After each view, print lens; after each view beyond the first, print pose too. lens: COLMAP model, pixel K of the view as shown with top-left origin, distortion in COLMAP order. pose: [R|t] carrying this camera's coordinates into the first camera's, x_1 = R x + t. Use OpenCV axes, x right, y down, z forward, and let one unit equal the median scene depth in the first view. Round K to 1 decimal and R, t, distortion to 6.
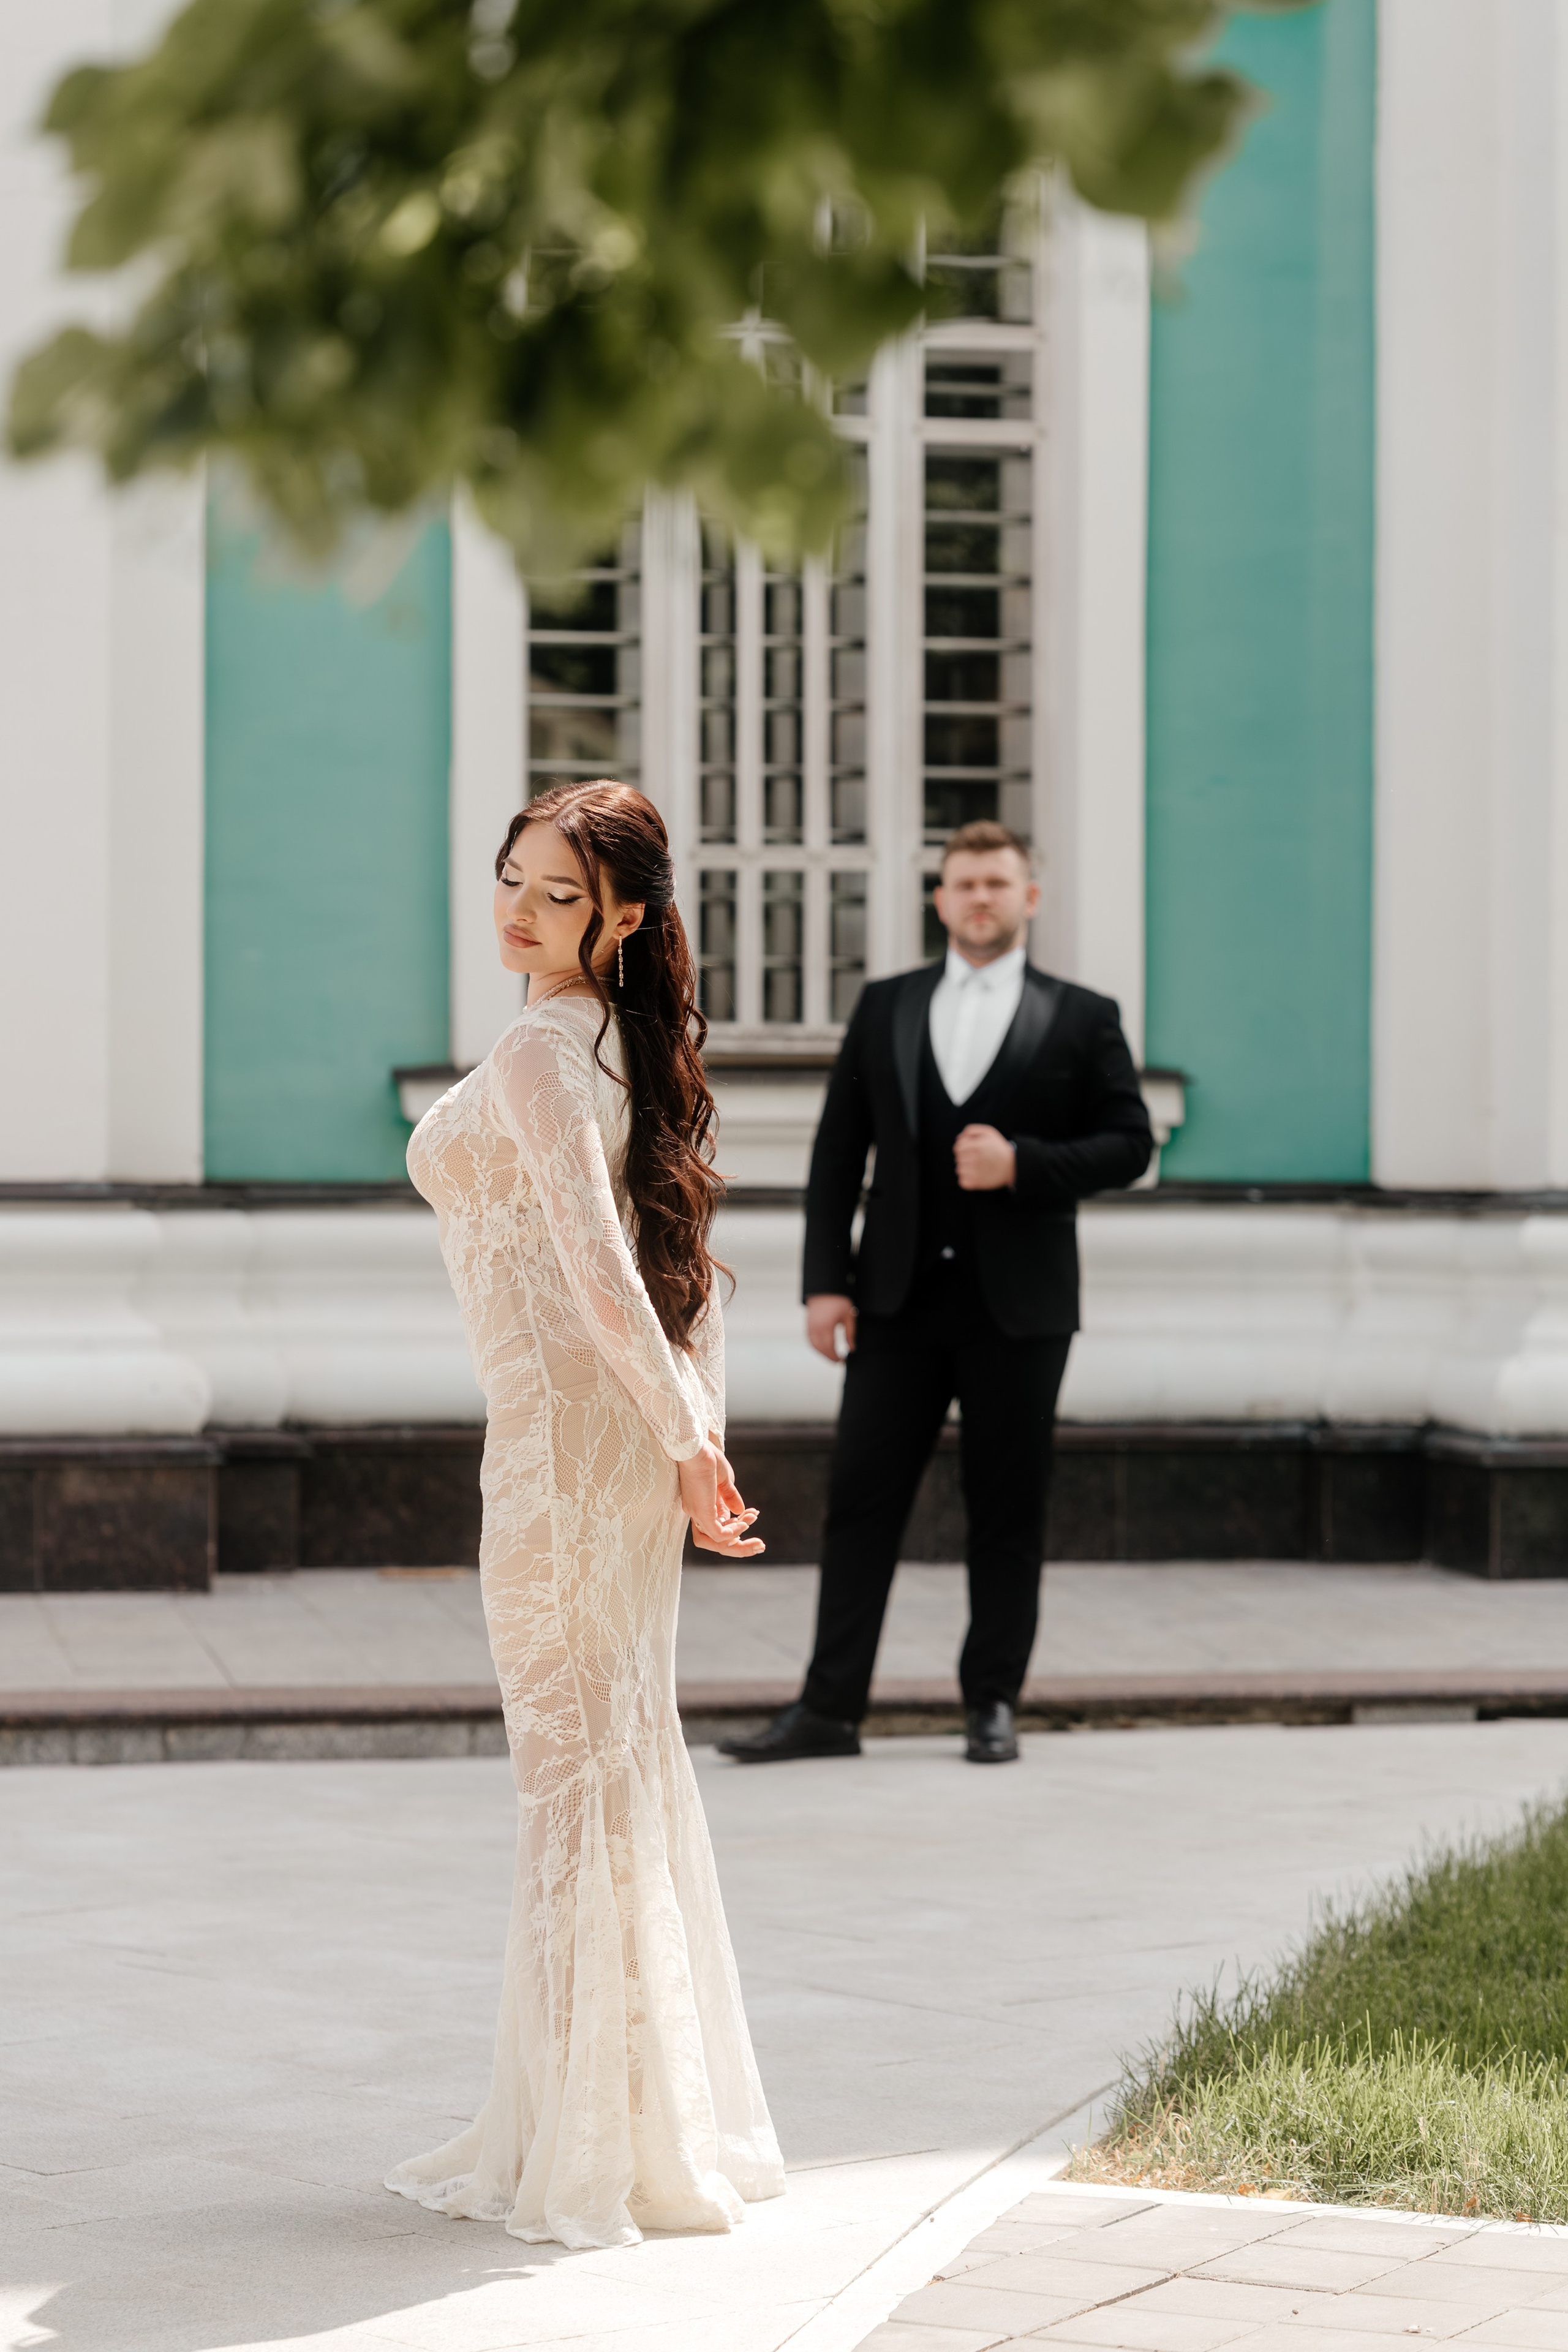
lens RADIAL K [[6255.8, 0, 846.2], [0, 6255.8, 1171.4], [0, 0, 1]] dist [0.105660, -0.637154]
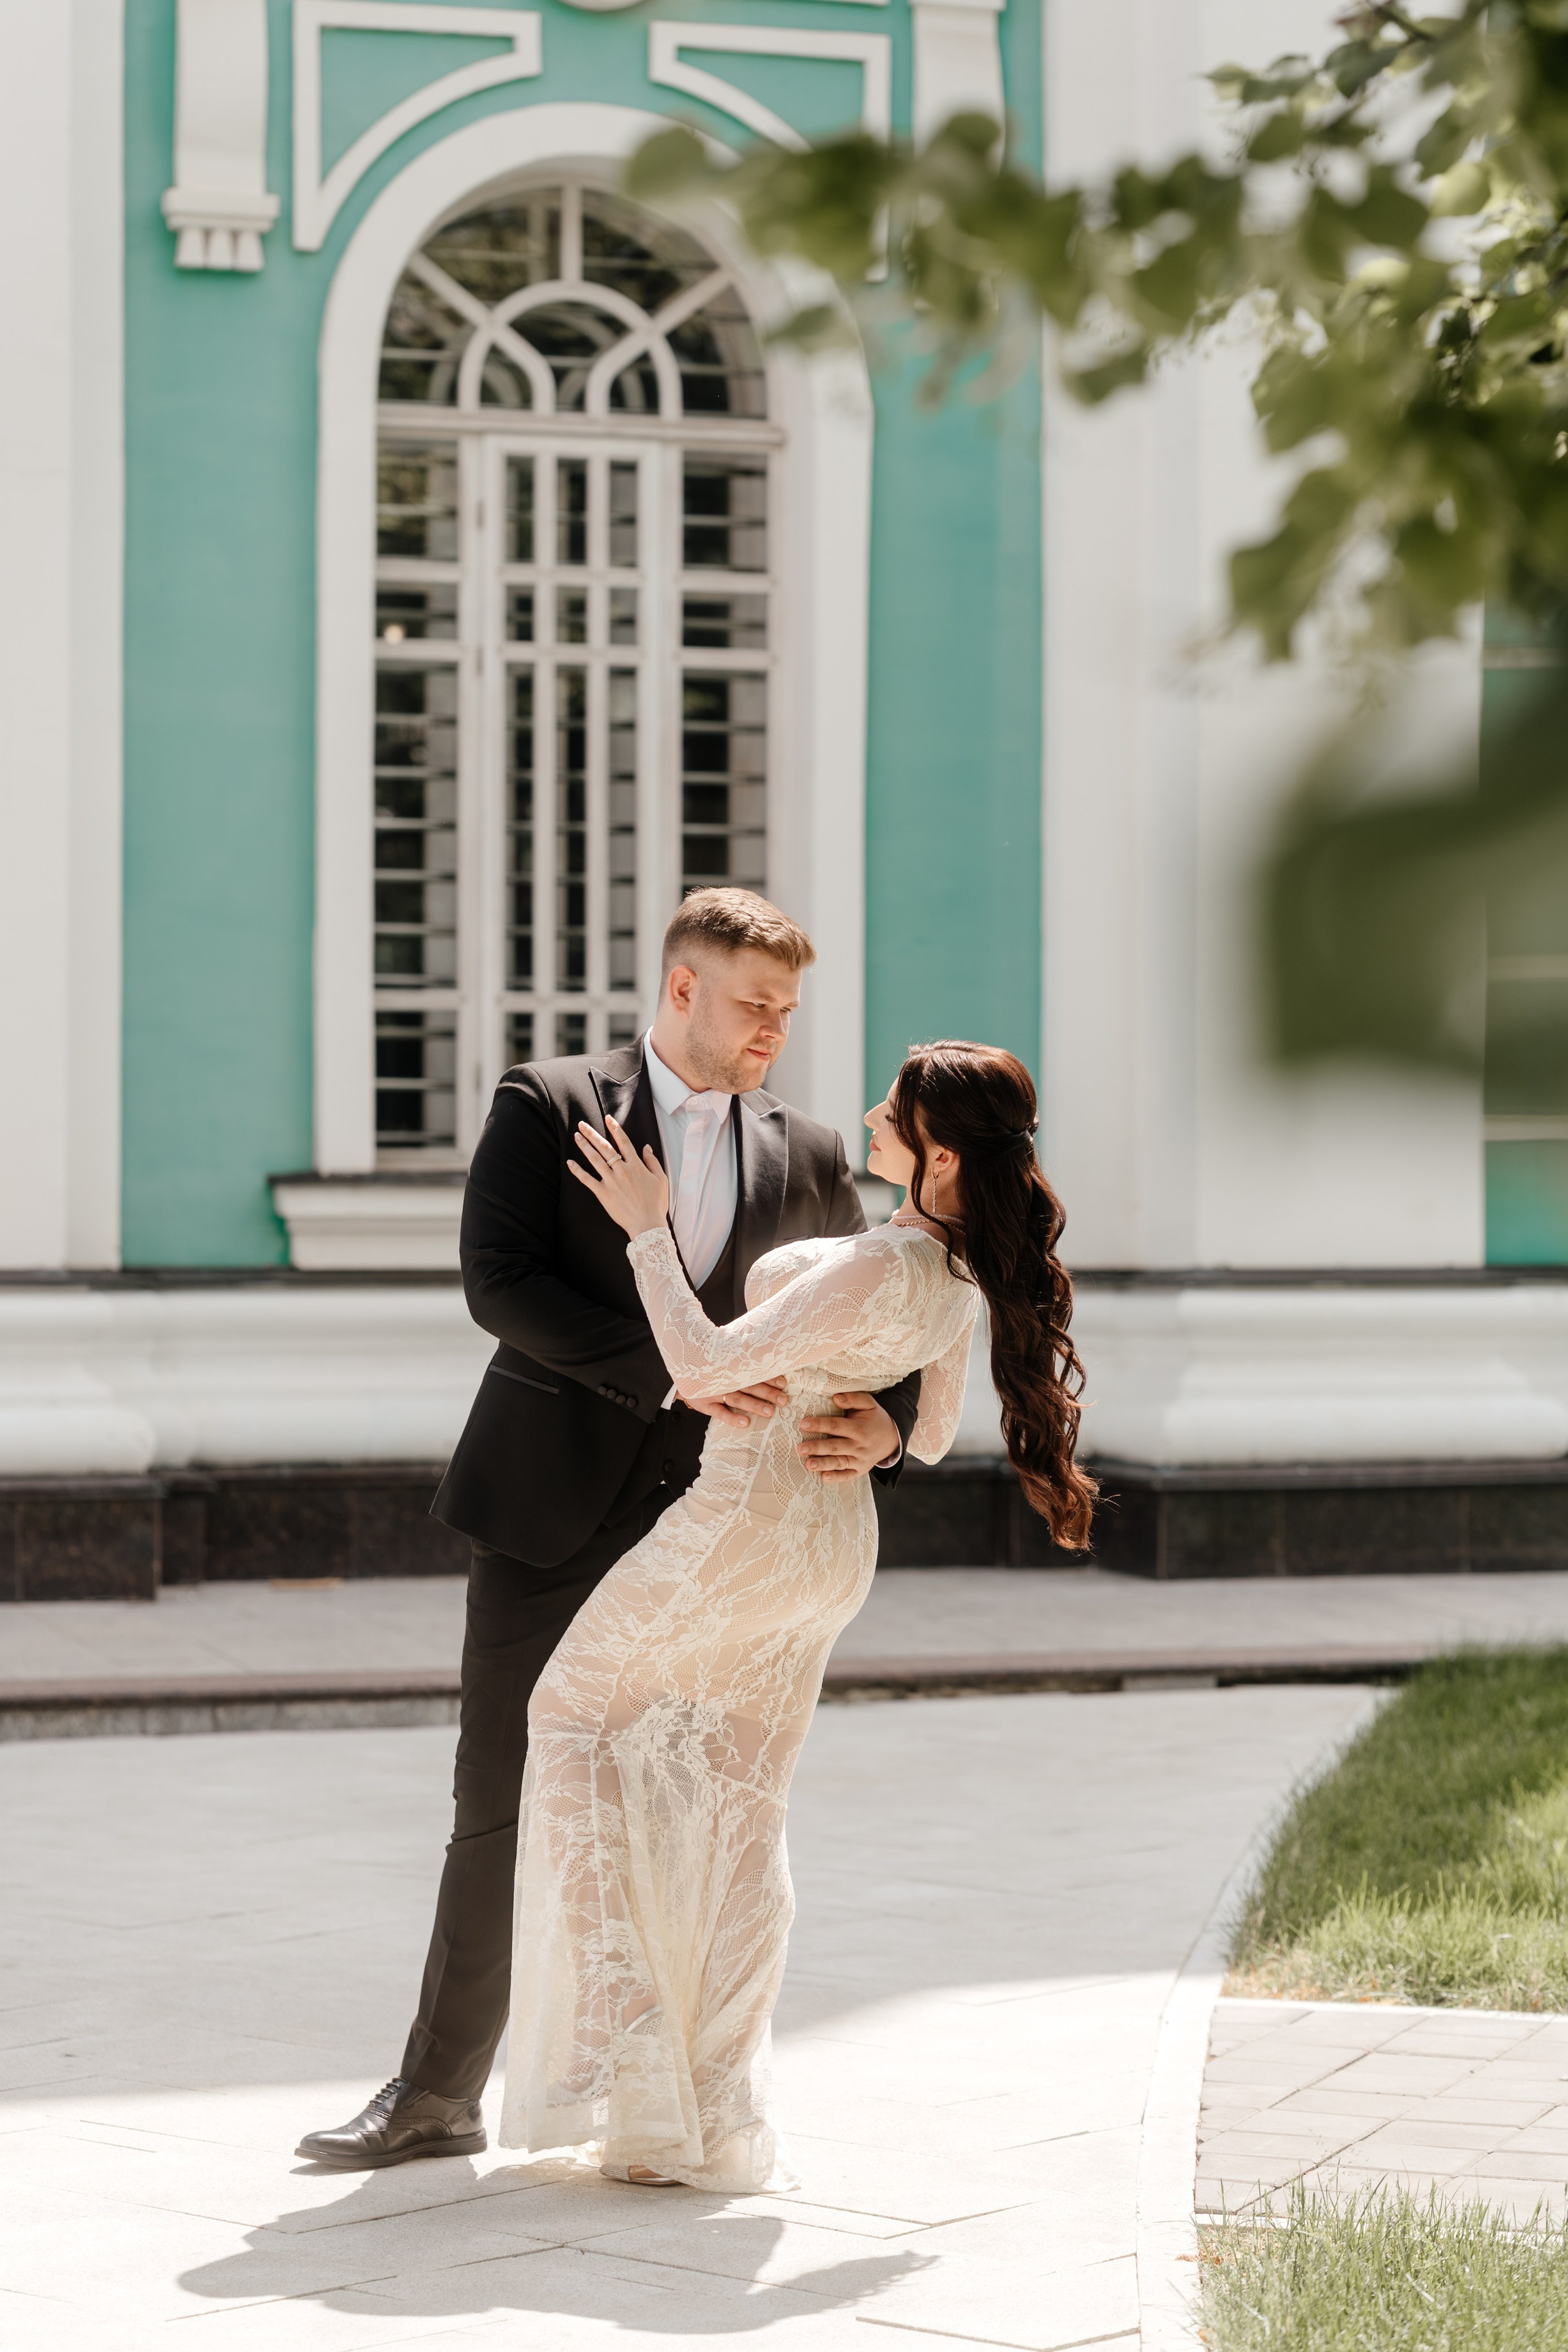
lens RADIAL K [[5899.5, 0, 778.0], [0, 5899.5, 1274.6], [0, 0, 1]] dist [0.053604, -0.881146]
pose [[0.991872, -0.004728, 0.127151, -0.122222], [0.003033, 0.999904, 0.013519, -0.012361], [-0.127203, -0.013024, 0.991791, -0.168728]]
